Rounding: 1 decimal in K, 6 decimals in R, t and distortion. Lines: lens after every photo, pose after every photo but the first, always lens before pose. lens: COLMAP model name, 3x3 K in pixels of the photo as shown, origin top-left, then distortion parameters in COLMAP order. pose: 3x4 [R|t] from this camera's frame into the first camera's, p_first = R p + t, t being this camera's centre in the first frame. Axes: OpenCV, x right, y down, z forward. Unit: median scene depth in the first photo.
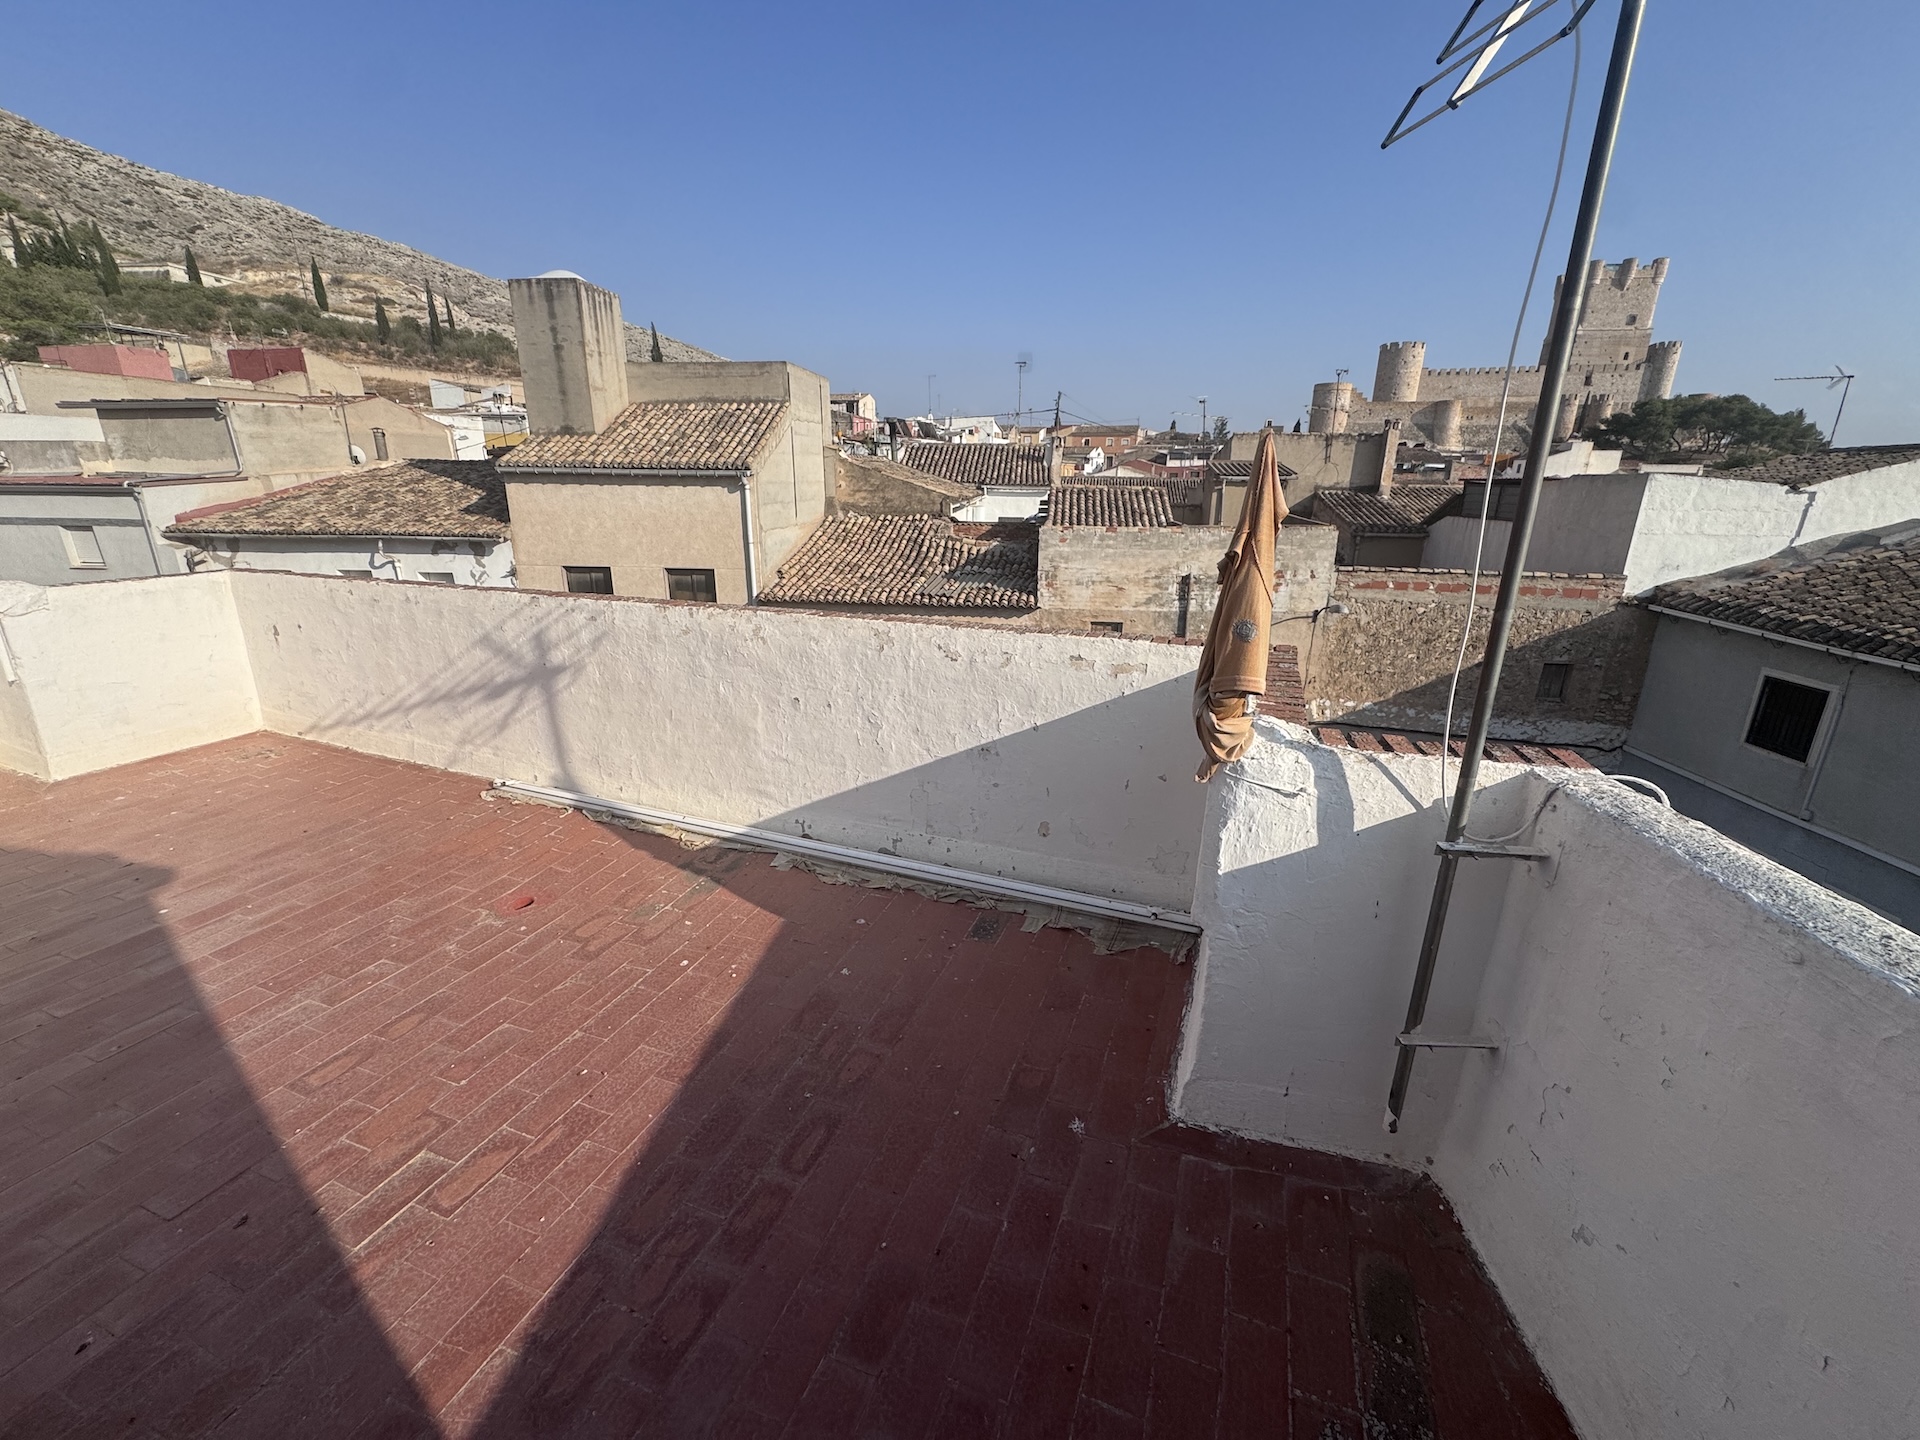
lens RADIAL K [[770.6, 0, 962.5], [0, 770.6, 723.1], [0, 0, 1]] dist [-0.007443, 0.000910]
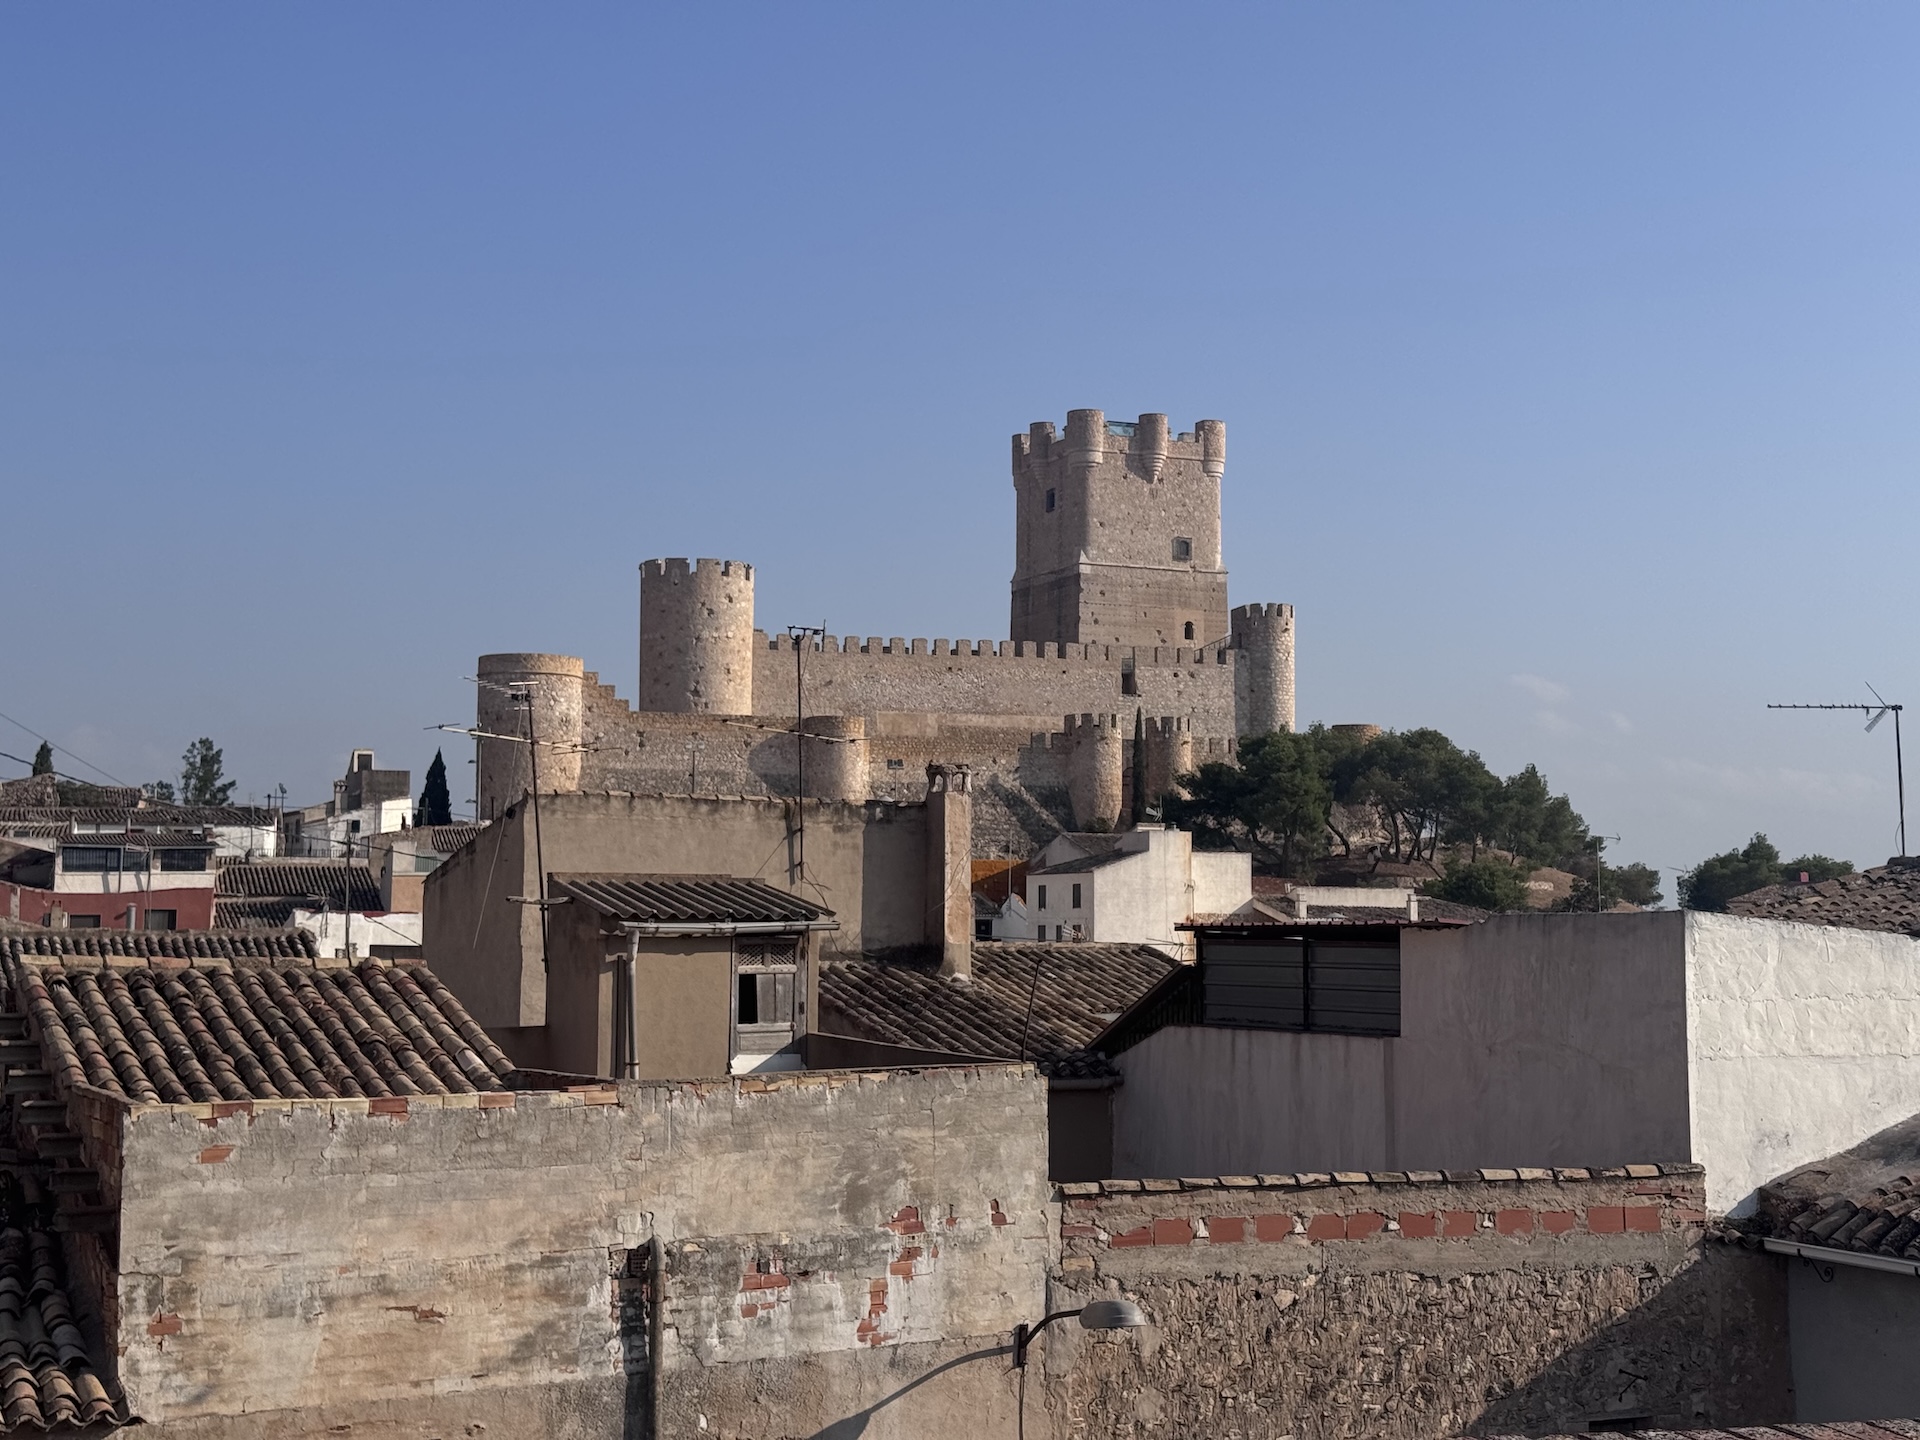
lens RADIAL K [[2691.0, 0, 960.9], [0, 2691.0, 705.9], [0, 0, 1]] dist [0.131821, 0.000000]
pose [[0.815125, 0.043298, 0.577665, -0.213872], [0.179575, 0.929192, -0.323039, -0.027544], [-0.550748, 0.367052, 0.749633, 0.081835]]
